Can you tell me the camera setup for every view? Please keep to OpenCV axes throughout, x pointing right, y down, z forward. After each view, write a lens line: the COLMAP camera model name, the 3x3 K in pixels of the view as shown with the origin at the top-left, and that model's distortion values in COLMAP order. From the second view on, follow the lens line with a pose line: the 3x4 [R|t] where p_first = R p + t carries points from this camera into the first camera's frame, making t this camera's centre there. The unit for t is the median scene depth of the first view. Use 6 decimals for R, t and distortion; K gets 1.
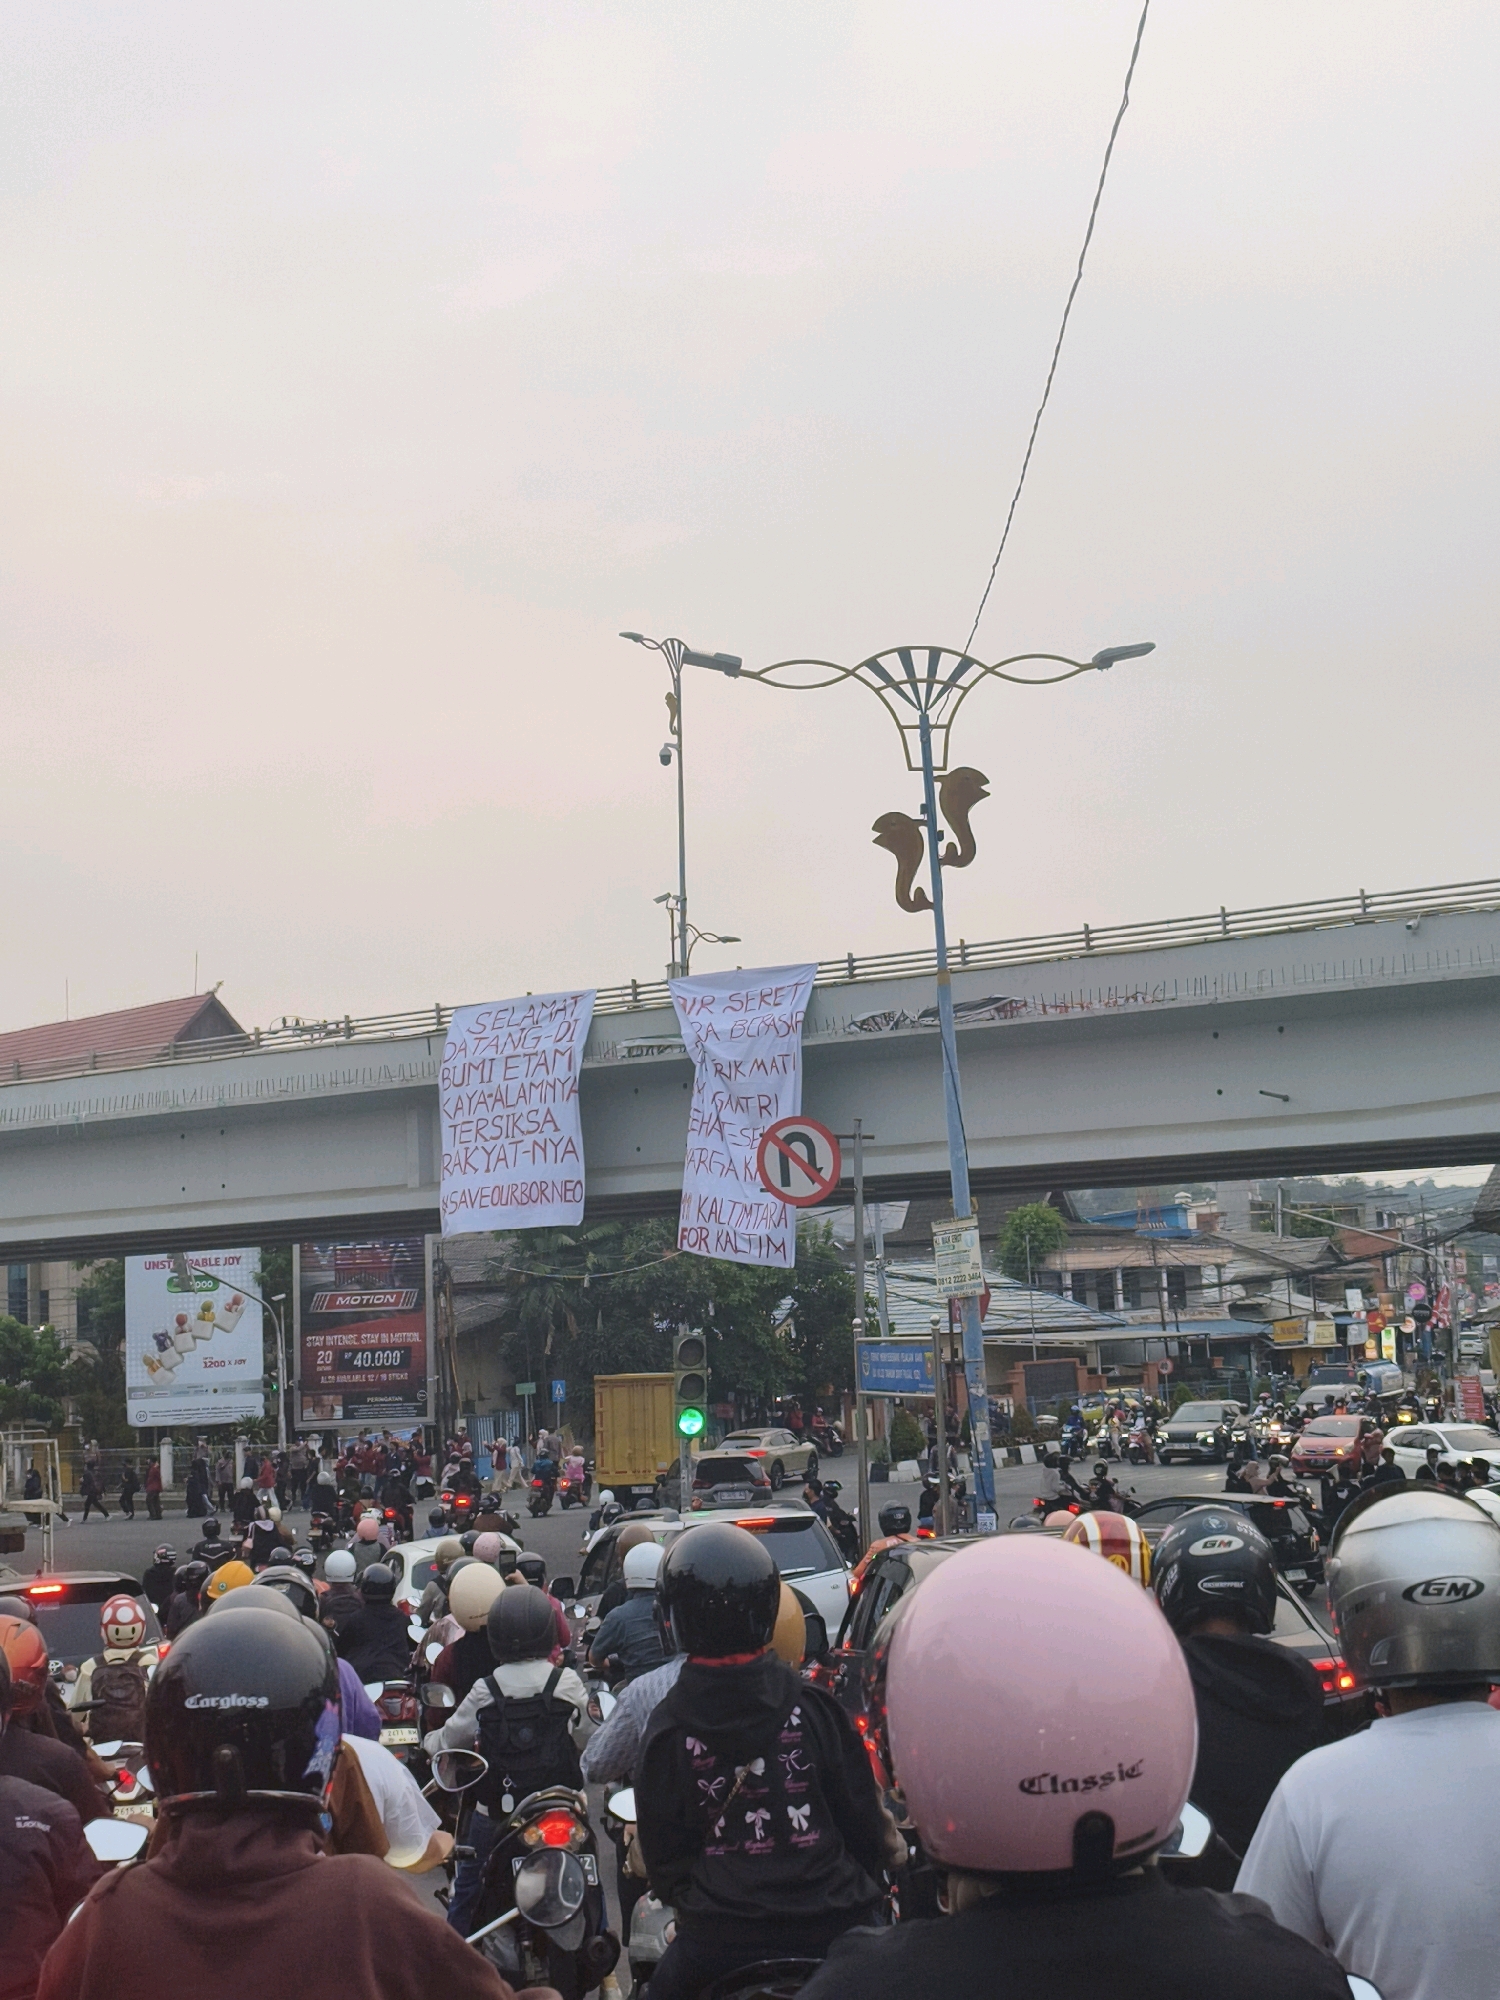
lens RADIAL K [[2608.0, 0, 750.0], [0, 2608.0, 1000.0], [0, 0, 1]] dist [0.045798, -0.063059]
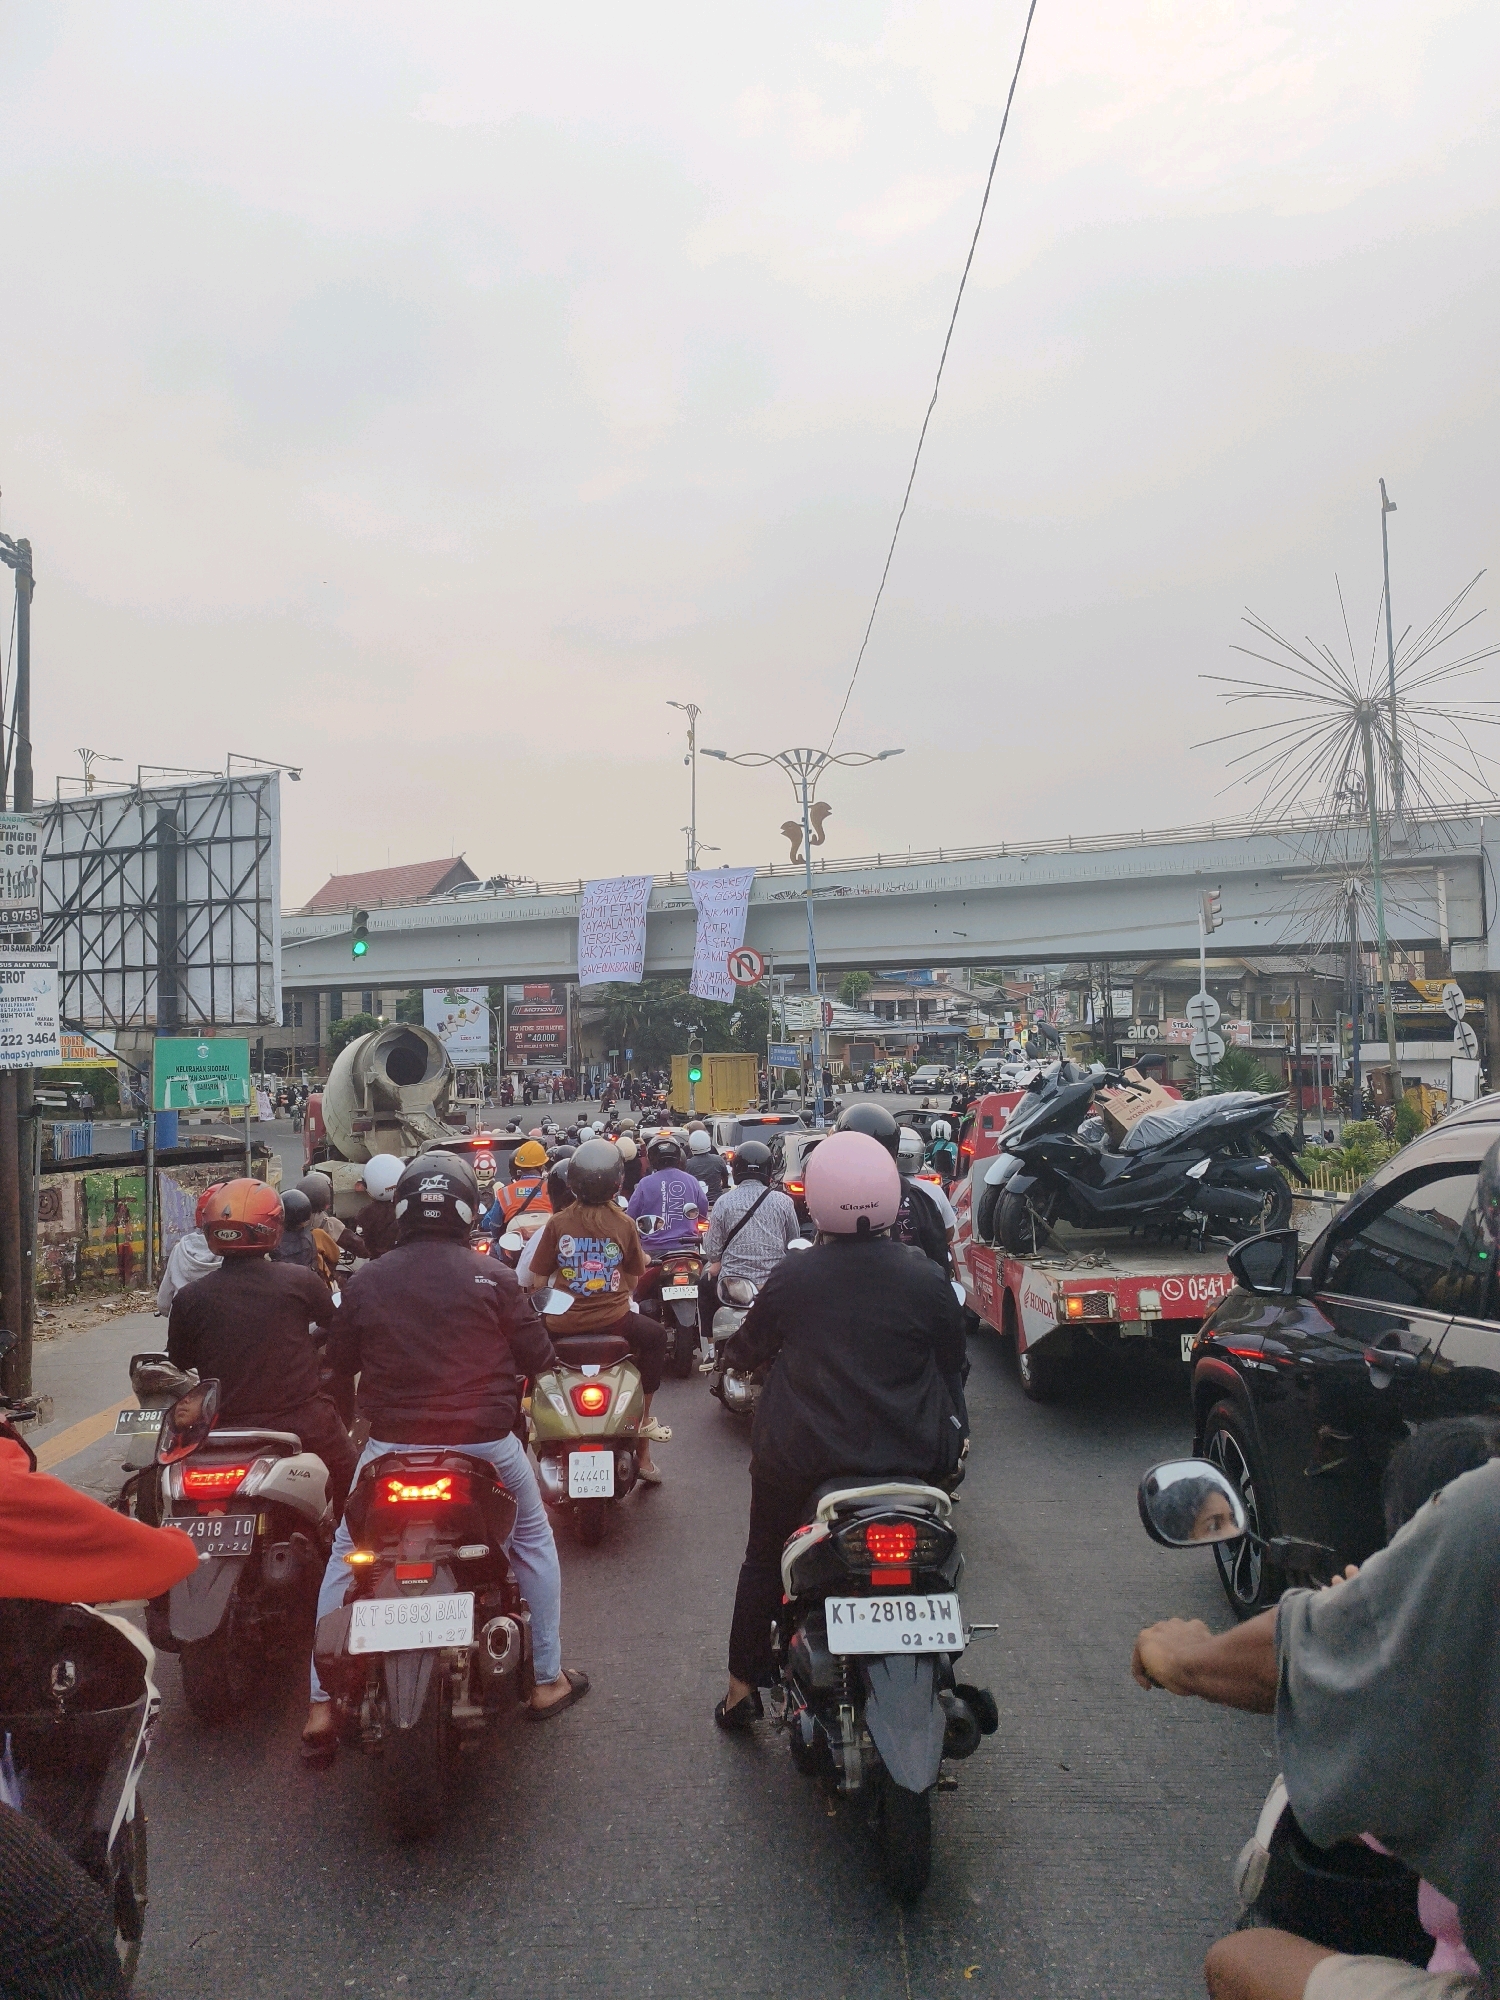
lens RADIAL K [[2608.0, 0, 750.0], [0, 2608.0, 1000.0], [0, 0, 1]] dist [0.045798, -0.063059]
pose [[0.999427, 0.020318, 0.027076, -0.033423], [-0.024397, 0.986814, 0.160009, -0.235566], [-0.023467, -0.160578, 0.986744, -1.088125]]
